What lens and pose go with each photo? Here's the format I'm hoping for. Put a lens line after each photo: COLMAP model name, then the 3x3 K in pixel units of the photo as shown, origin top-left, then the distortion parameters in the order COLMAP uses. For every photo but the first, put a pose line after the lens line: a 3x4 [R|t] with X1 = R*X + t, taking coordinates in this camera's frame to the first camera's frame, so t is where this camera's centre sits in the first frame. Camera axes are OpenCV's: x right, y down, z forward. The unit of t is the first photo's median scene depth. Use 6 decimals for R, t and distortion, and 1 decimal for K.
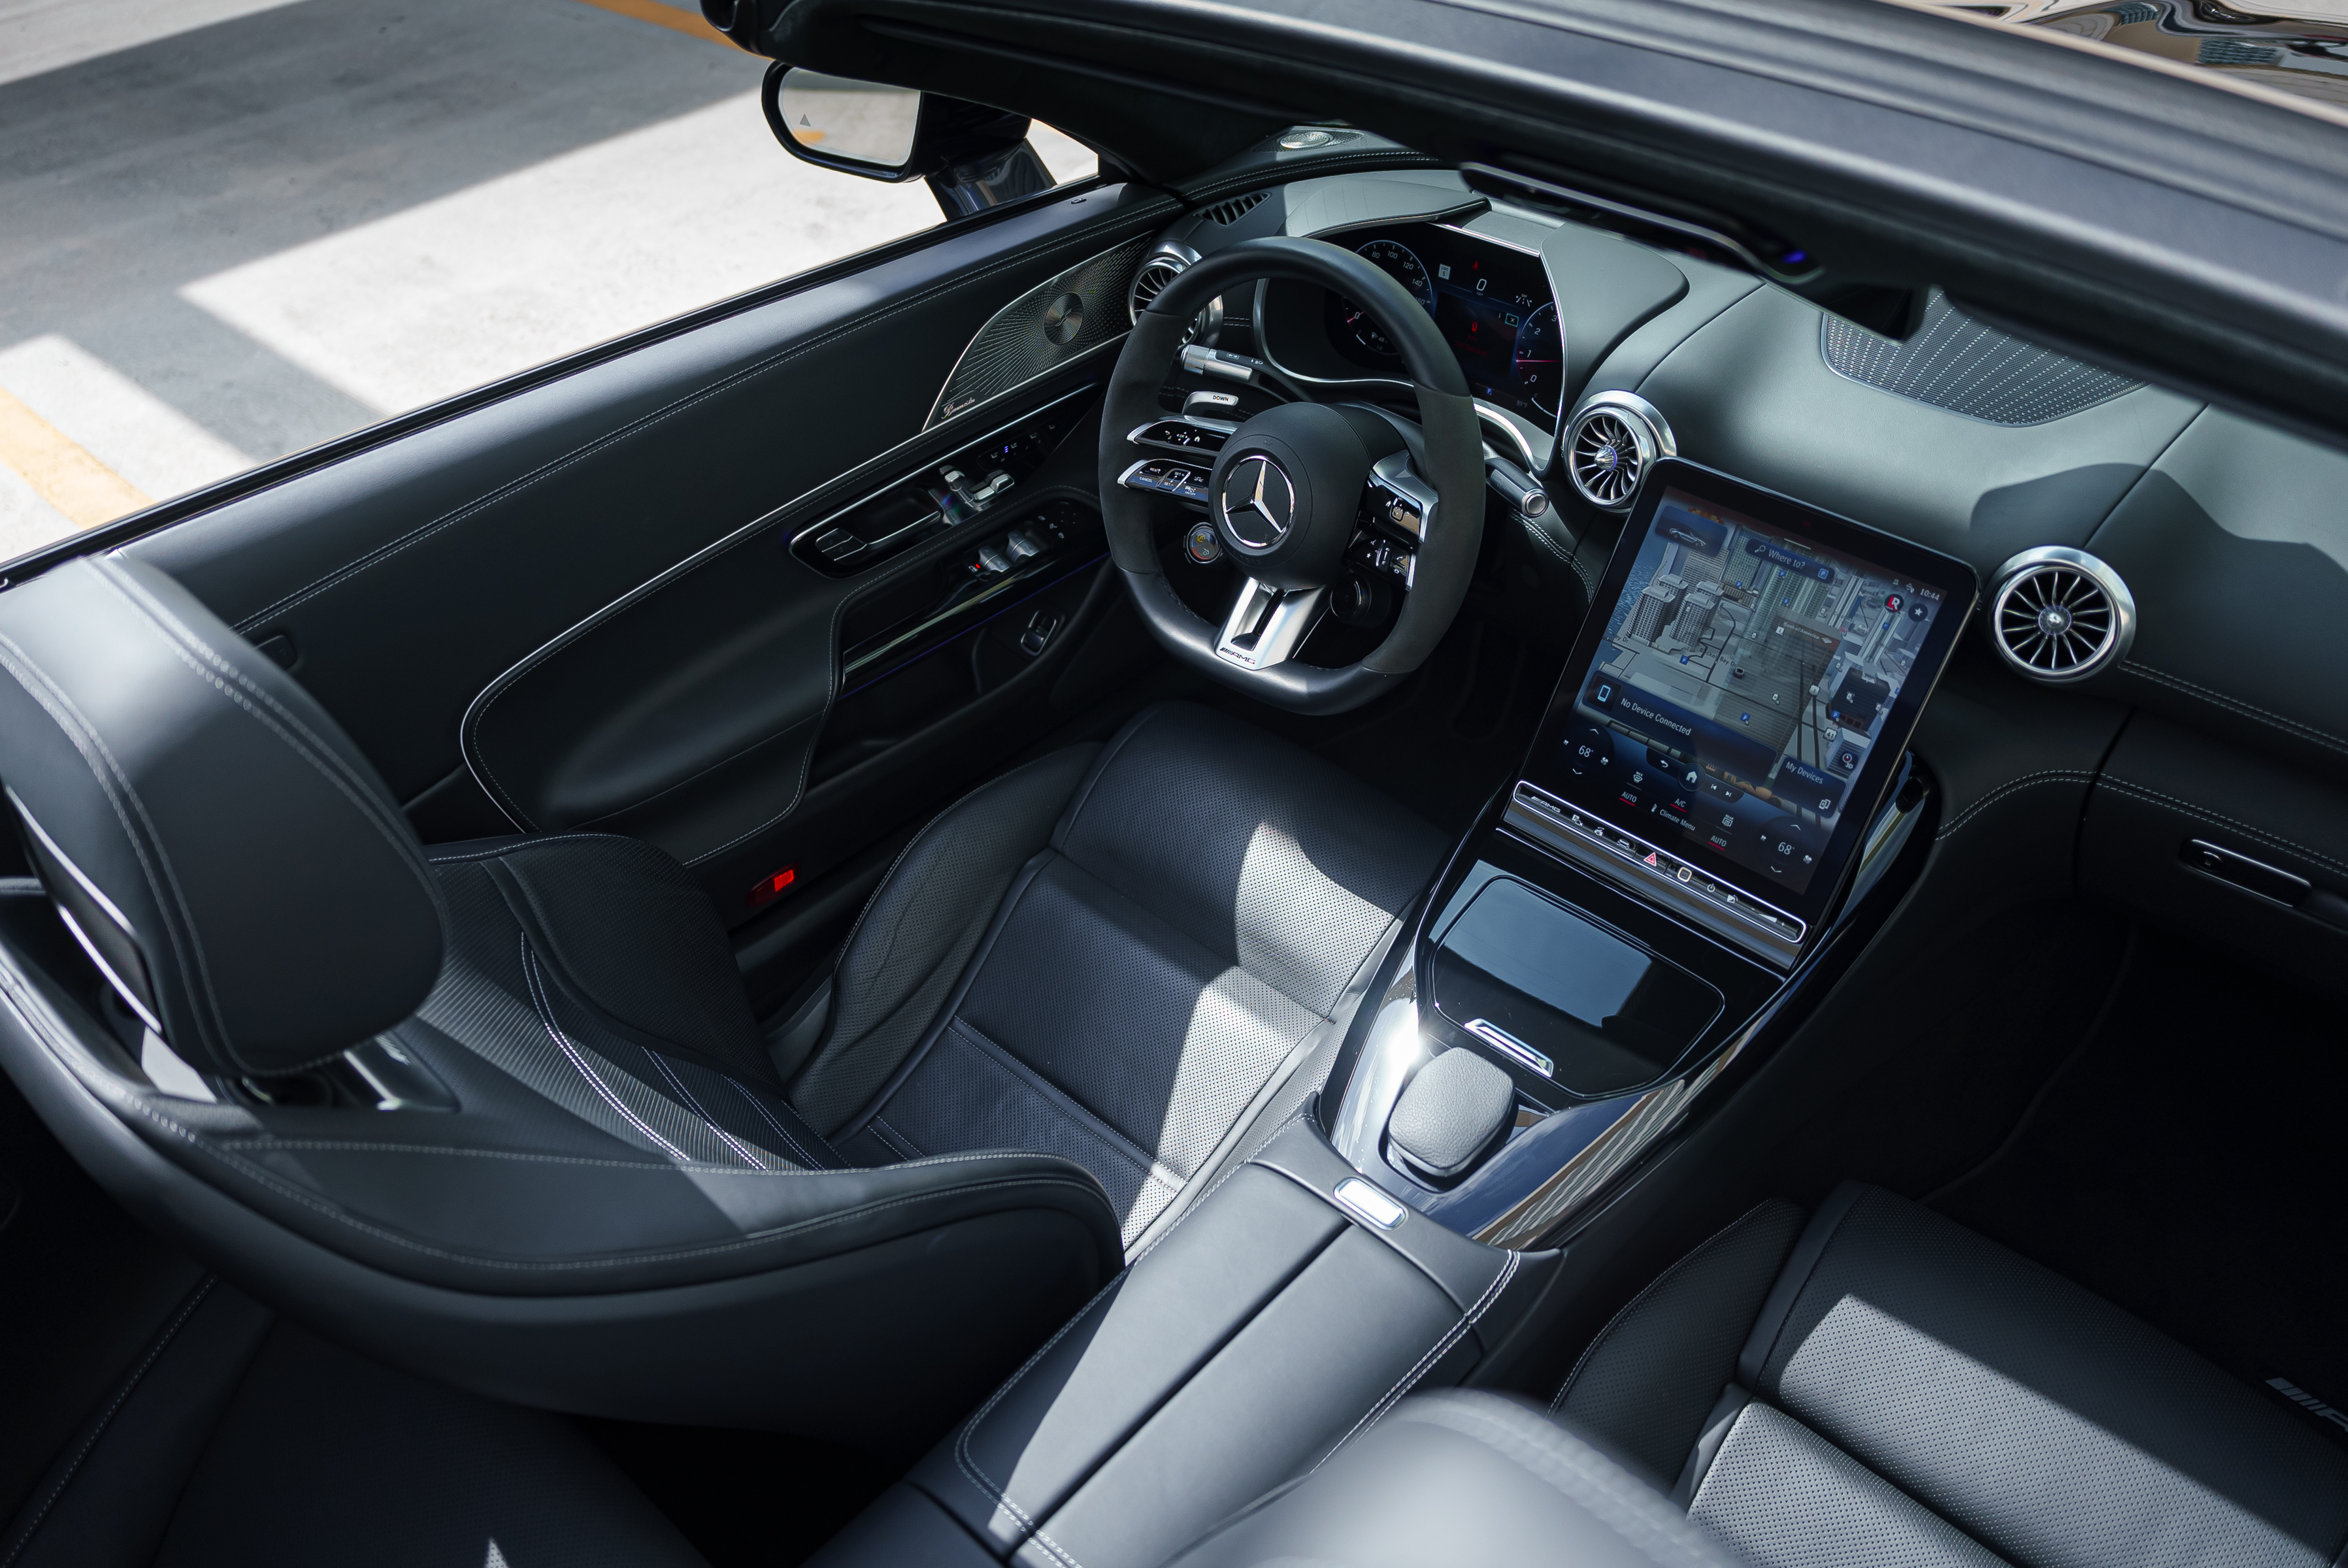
lens RADIAL K [[1816.6, 0, 1174.8], [0, 1816.6, 781.1], [0, 0, 1]] dist [0.016371, -0.018852]
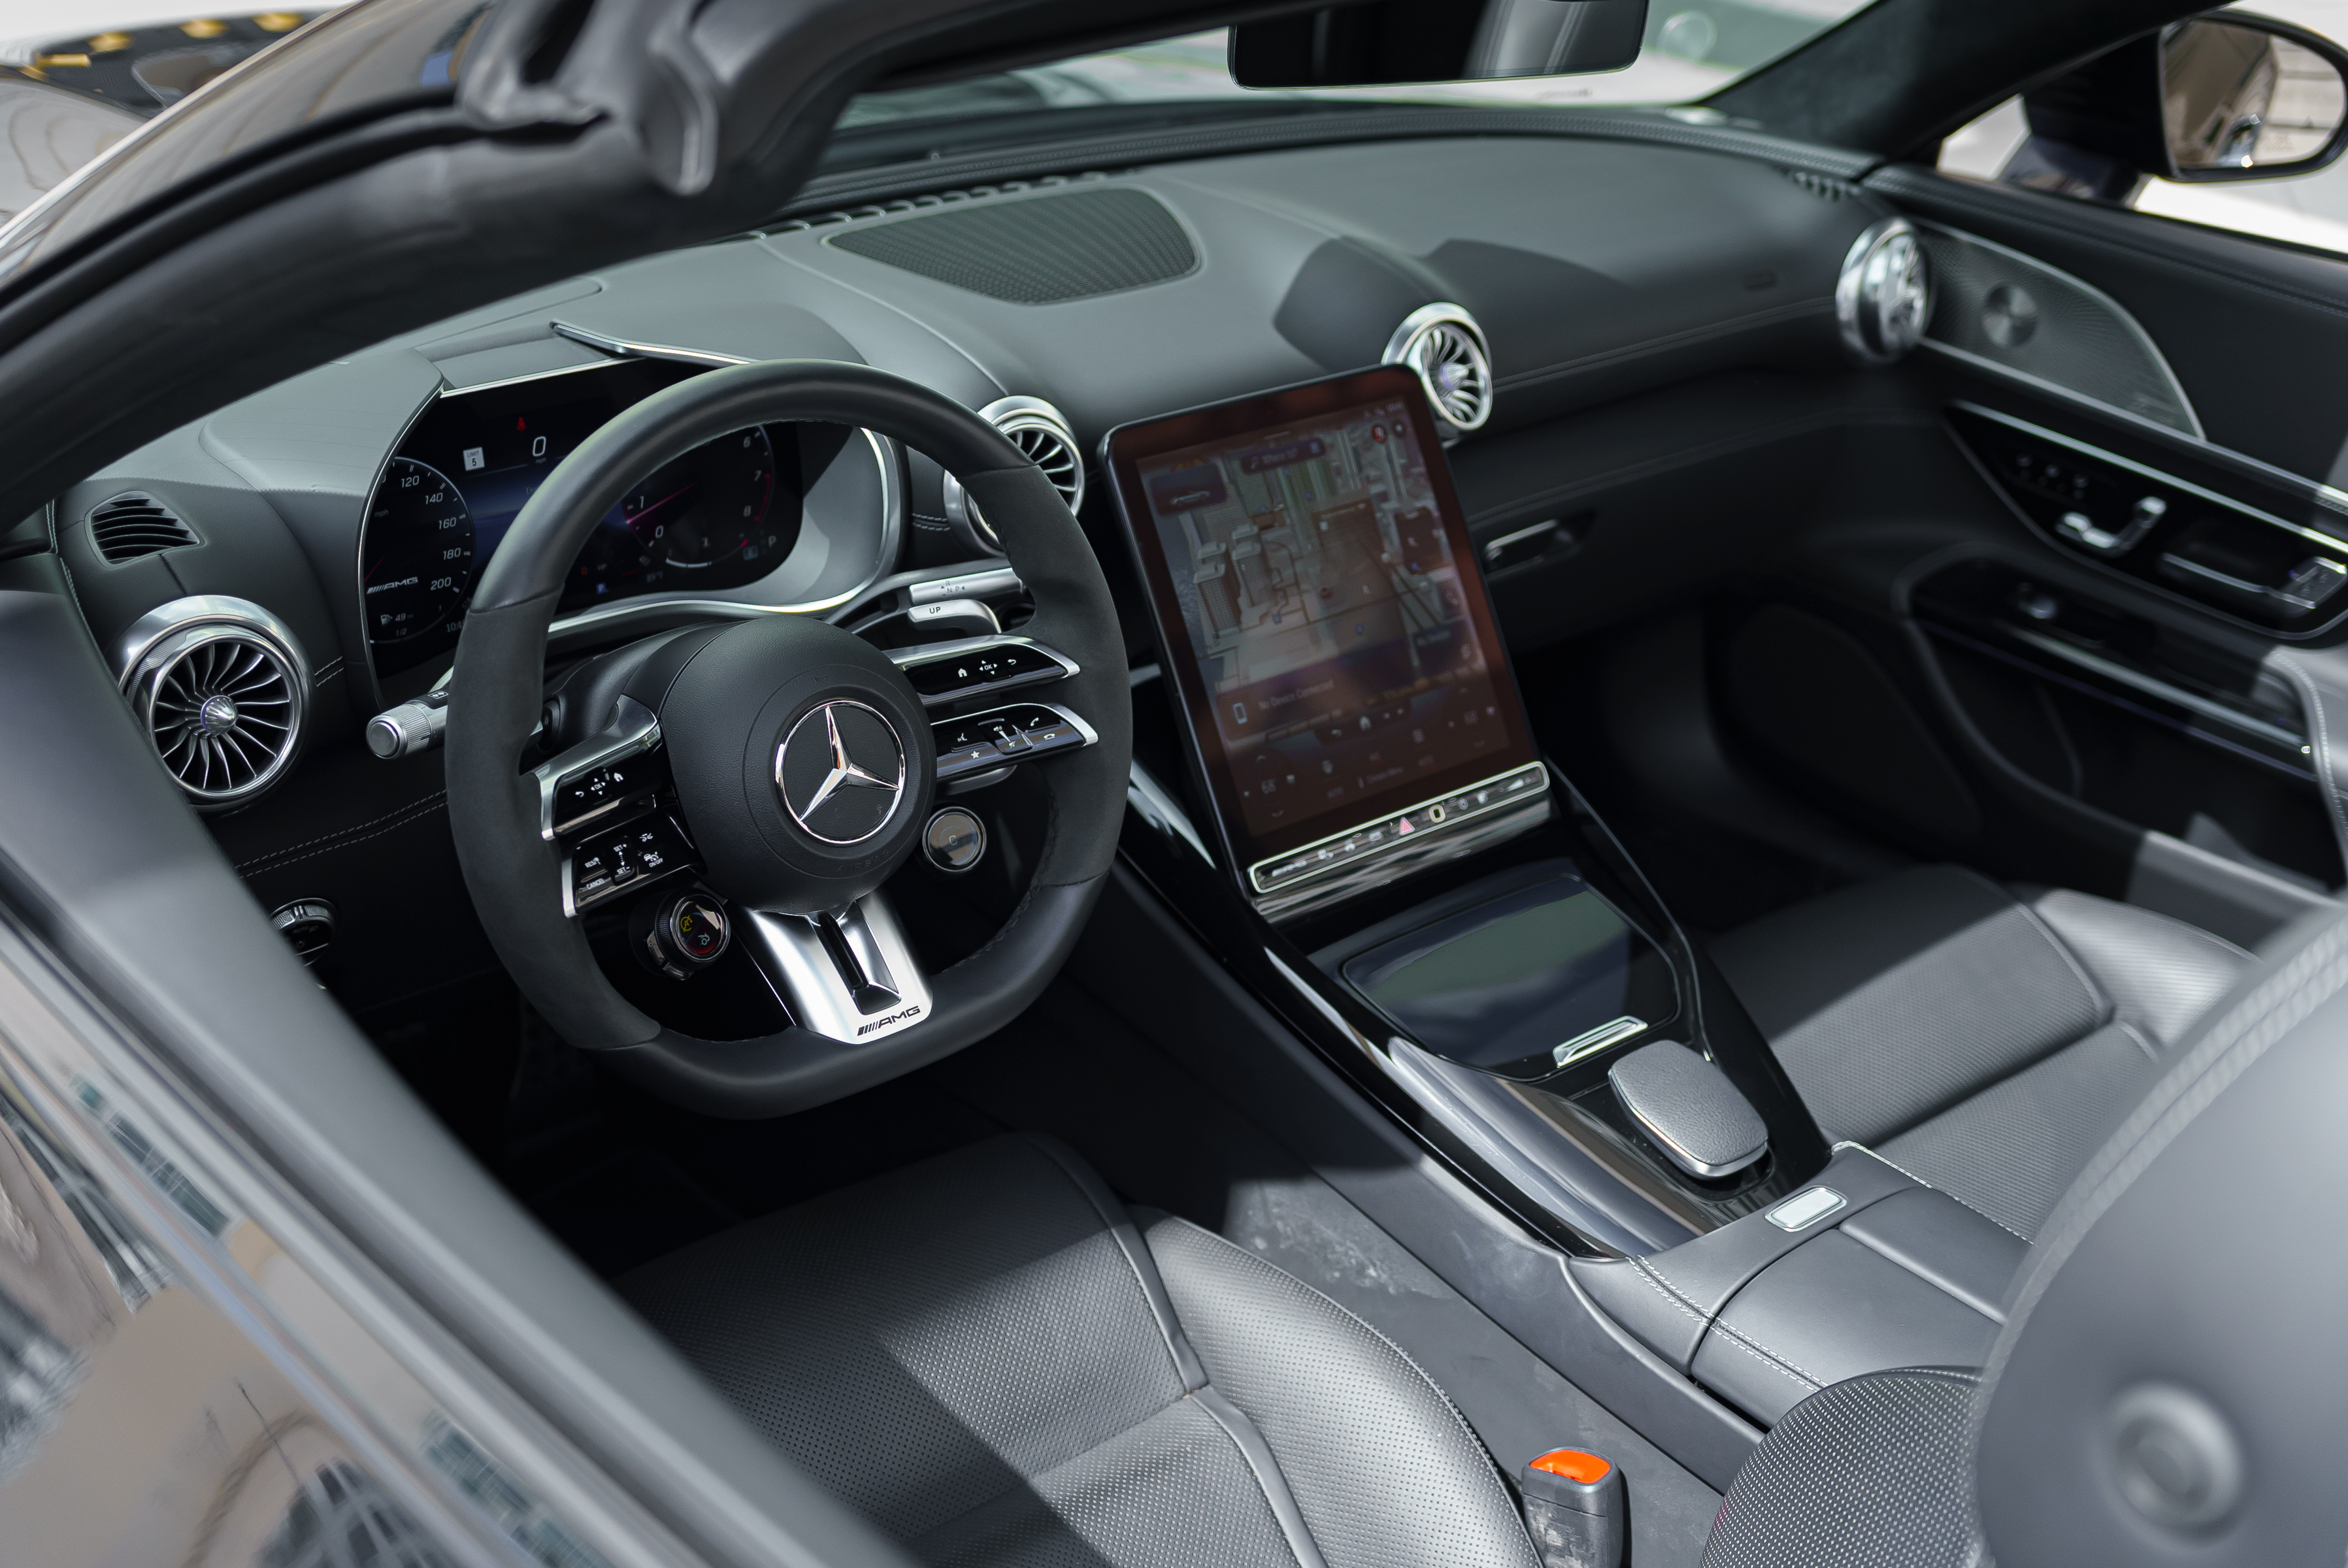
lens RADIAL K [[2763.1, 0, 1174.8], [0, 2763.1, 785.8], [0, 0, 1]] dist [-0.015311, 0.000000]
pose [[0.132088, -0.421196, 0.897300, -0.891476], [0.595213, 0.757565, 0.267985, -0.379650], [-0.792637, 0.498687, 0.350767, 0.661471]]
